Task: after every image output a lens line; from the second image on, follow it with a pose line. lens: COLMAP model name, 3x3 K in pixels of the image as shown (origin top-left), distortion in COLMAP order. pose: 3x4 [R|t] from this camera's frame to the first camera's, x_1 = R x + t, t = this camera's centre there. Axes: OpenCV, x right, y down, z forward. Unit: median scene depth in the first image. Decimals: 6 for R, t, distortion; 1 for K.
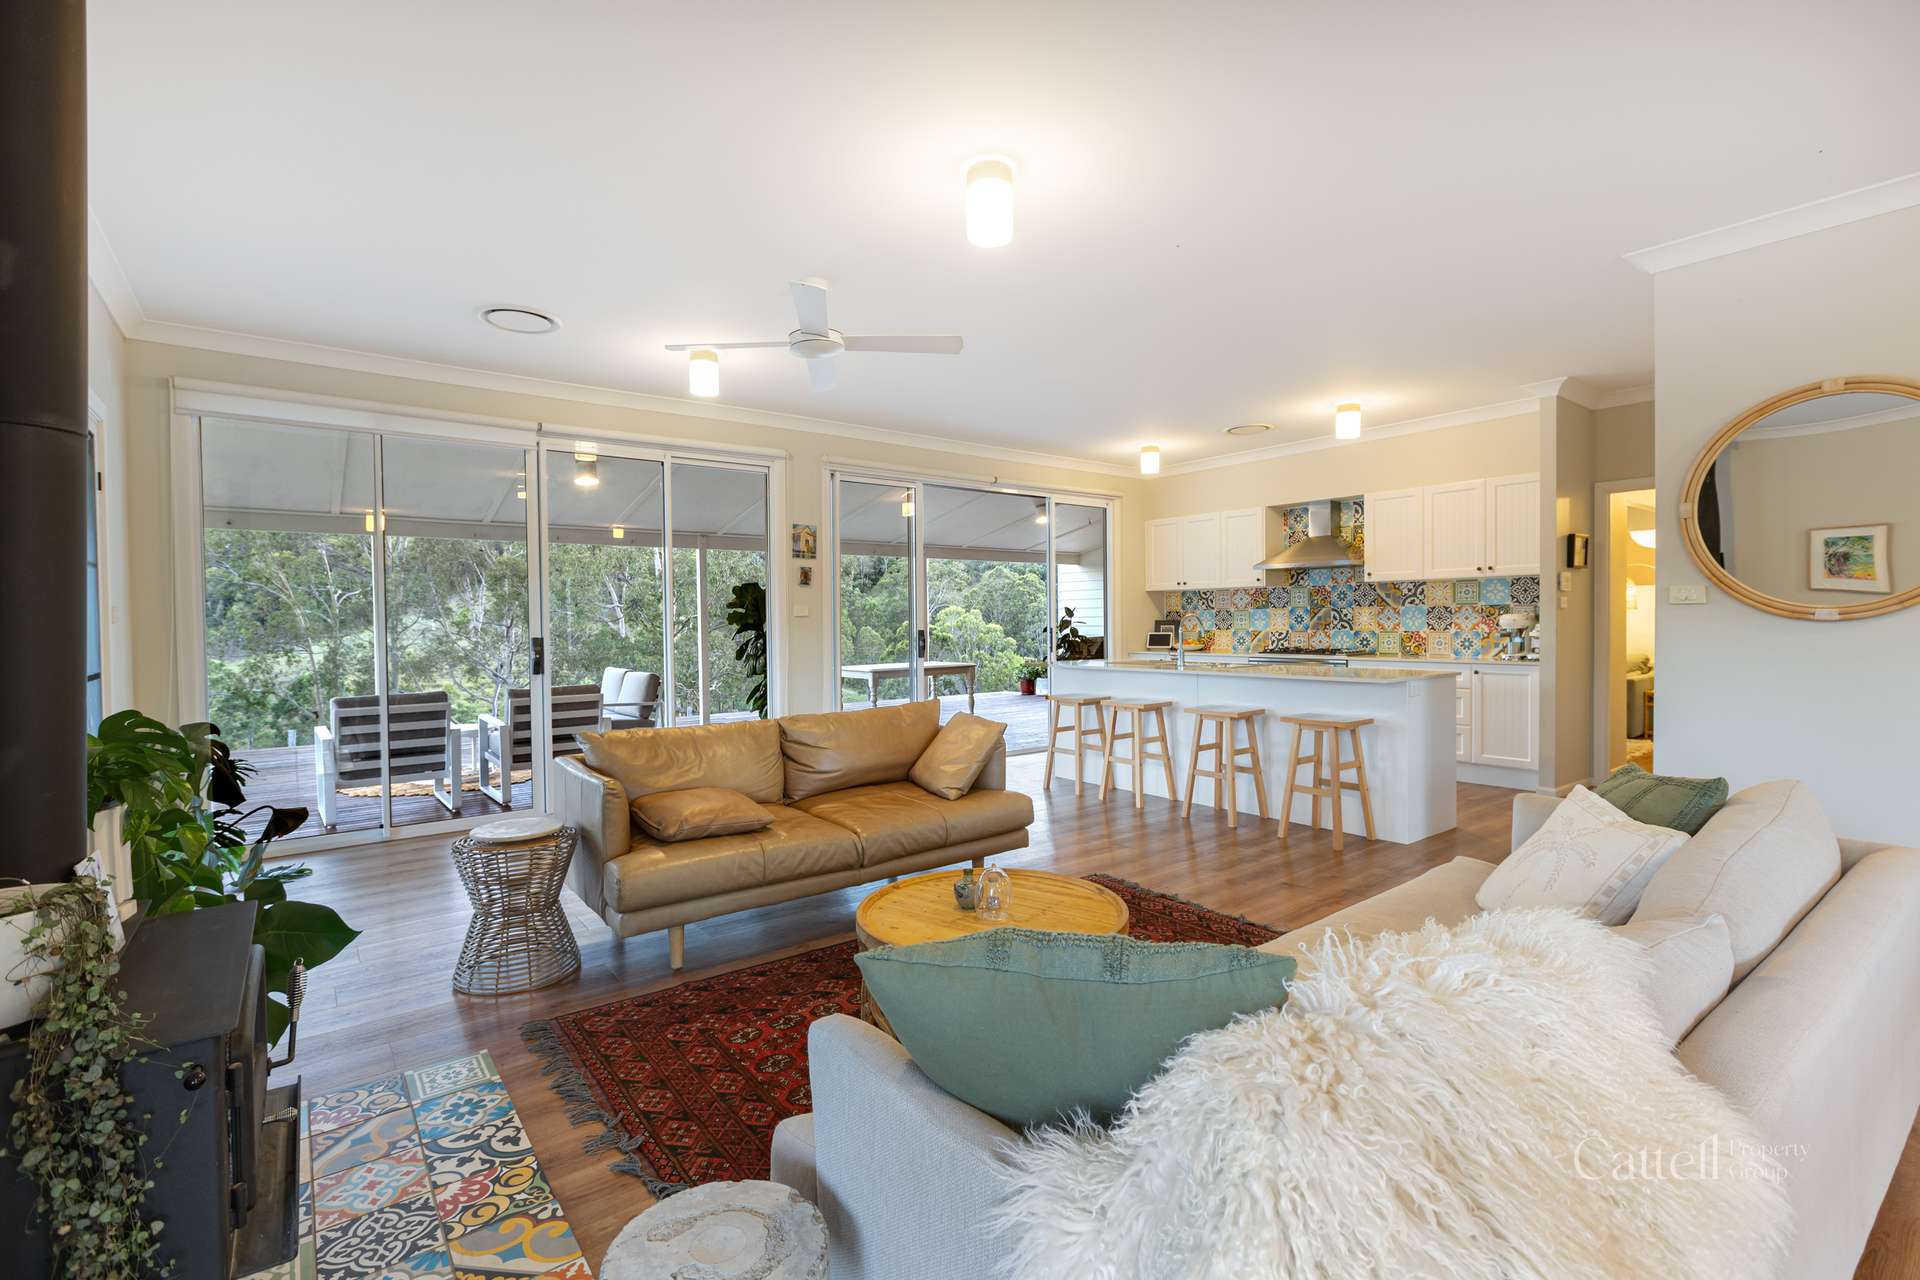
lens RADIAL K [[853.3, 0, 962.1], [0, 853.3, 624.0], [0, 0, 1]] dist [0.001475, 0.000100]
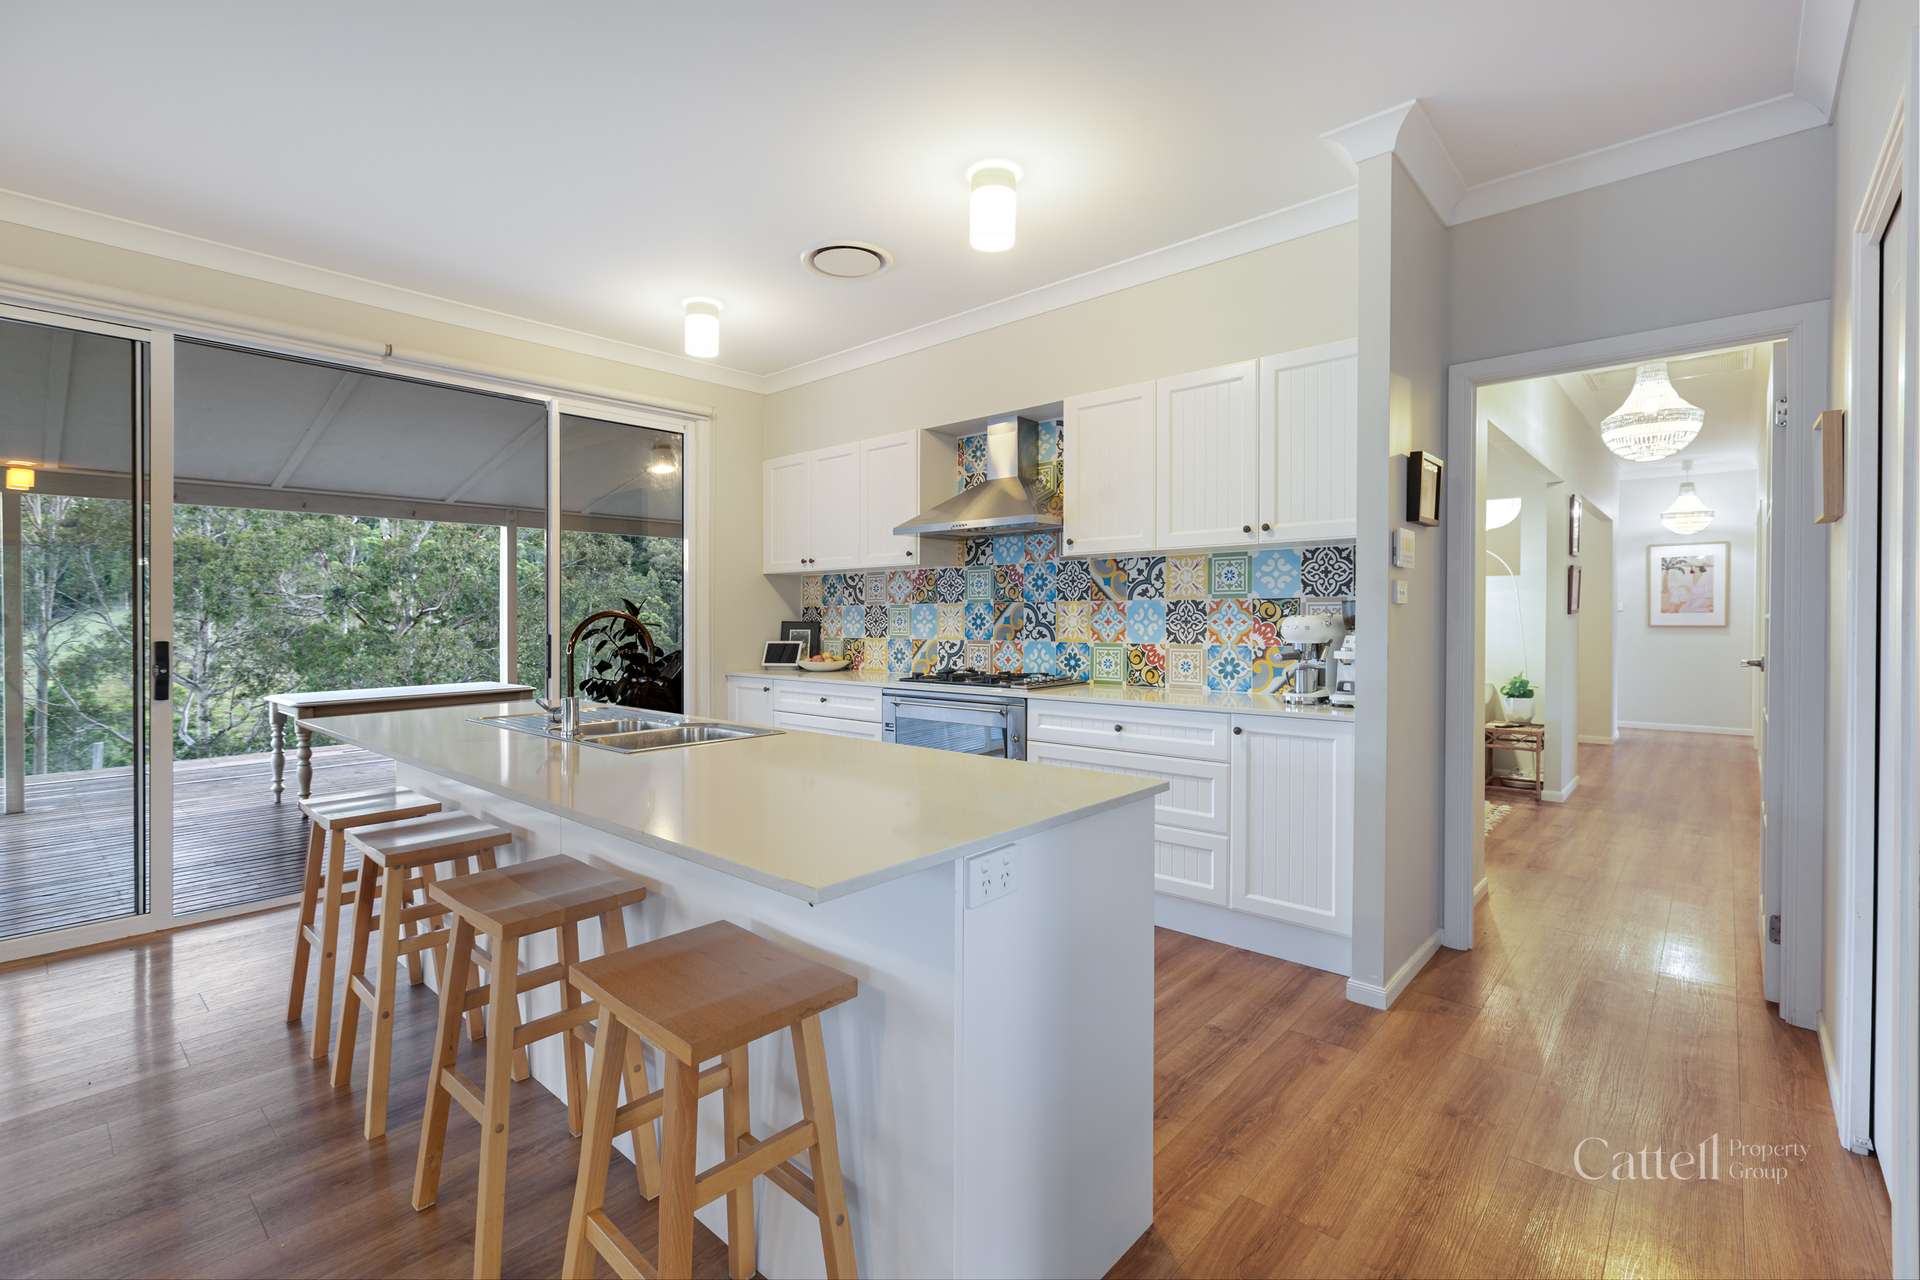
lens RADIAL K [[870.1, 0, 939.7], [0, 870.1, 623.3], [0, 0, 1]] dist [0.001056, 0.000029]
pose [[0.984462, 0.003630, 0.175562, 0.278283], [-0.004233, 0.999986, 0.003056, -0.006341], [-0.175549, -0.003752, 0.984464, 0.432586]]
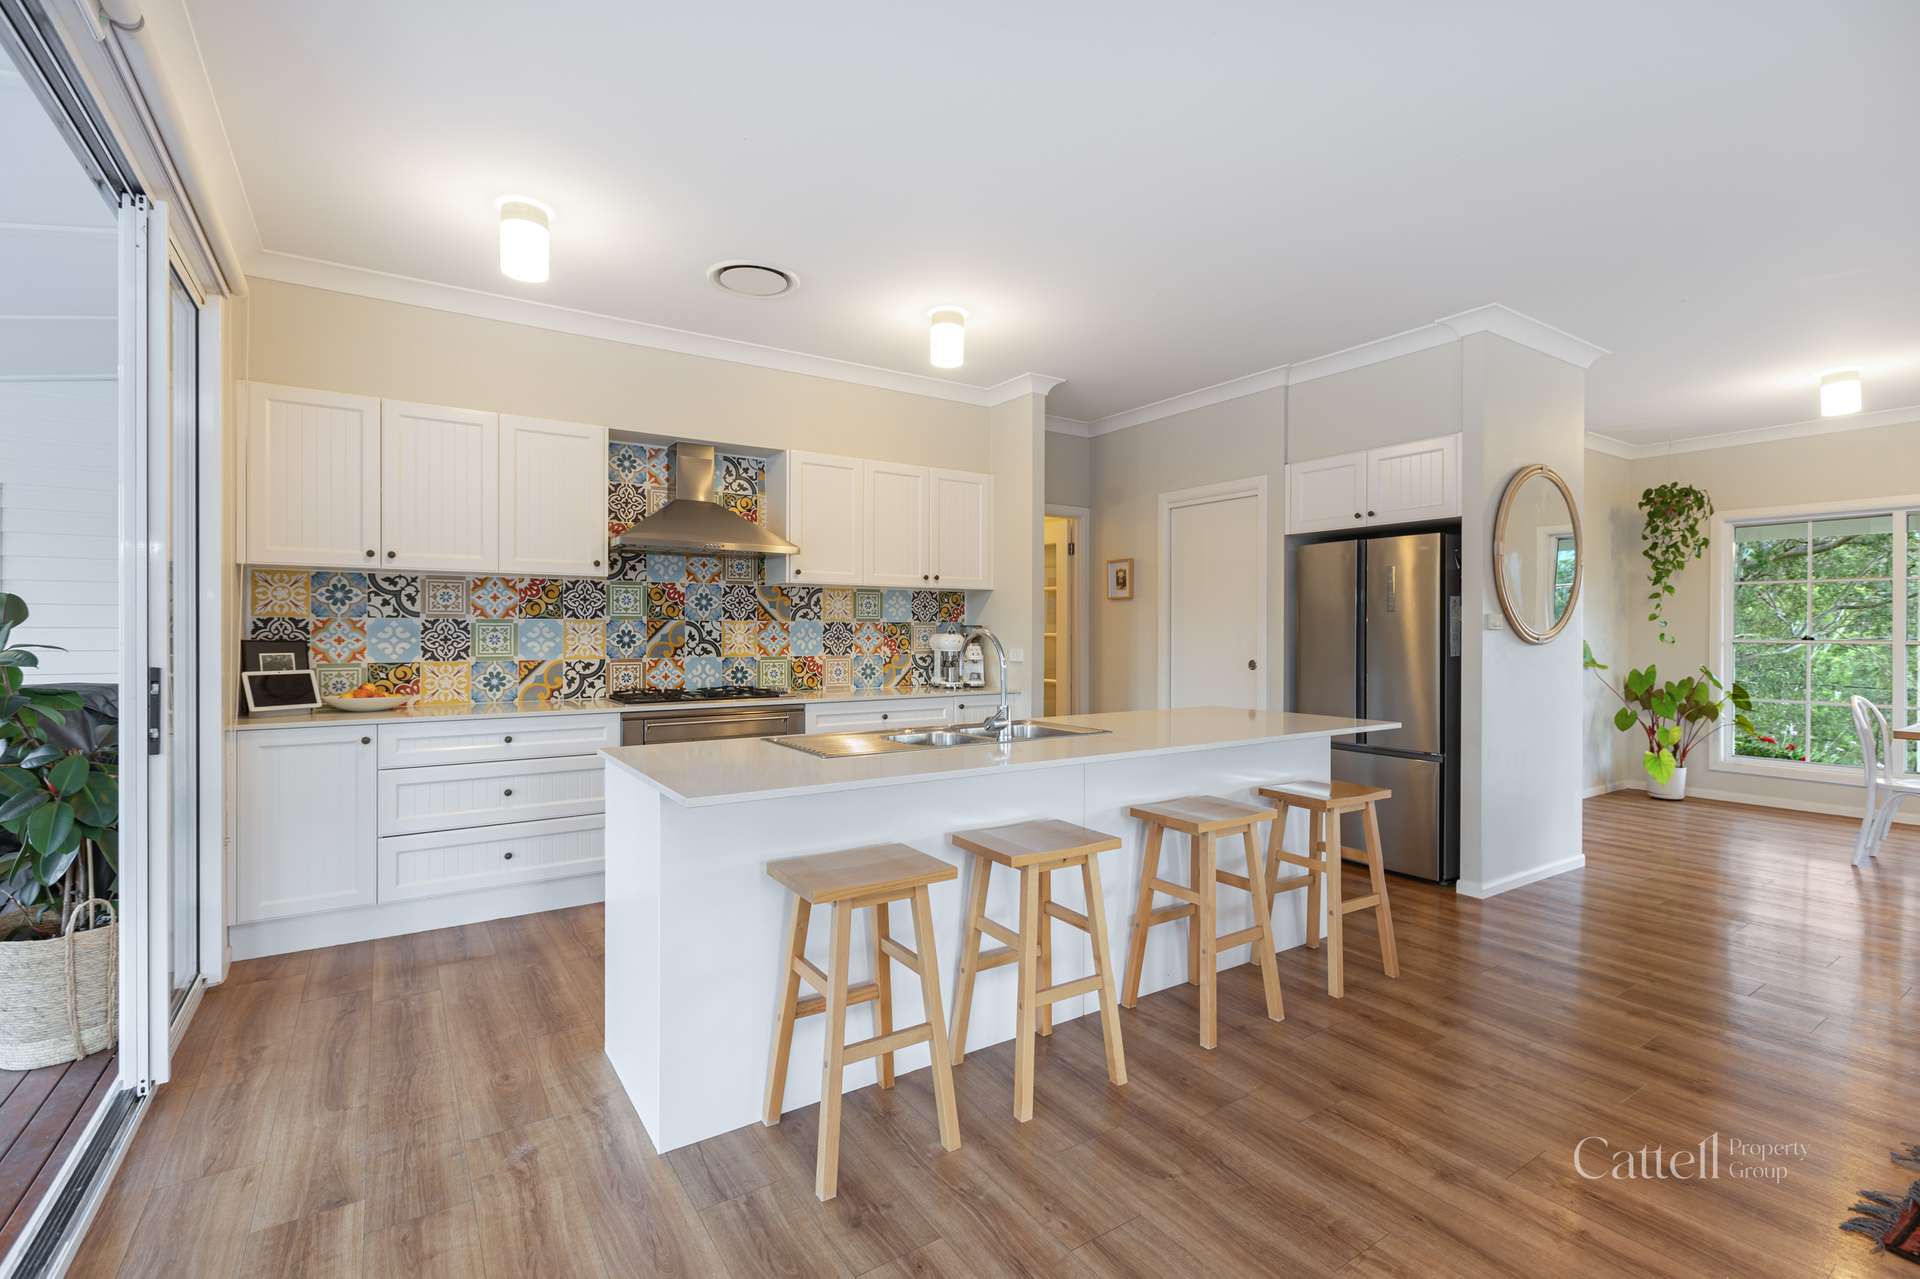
lens RADIAL K [[870.1, 0, 939.7], [0, 870.1, 622.8], [0, 0, 1]] dist [0.001056, 0.000029]
pose [[0.078212, 0.017961, 0.996775, -0.180042], [-0.000287, 0.999838, -0.017994, -0.006304], [-0.996937, 0.001121, 0.078204, 0.793111]]
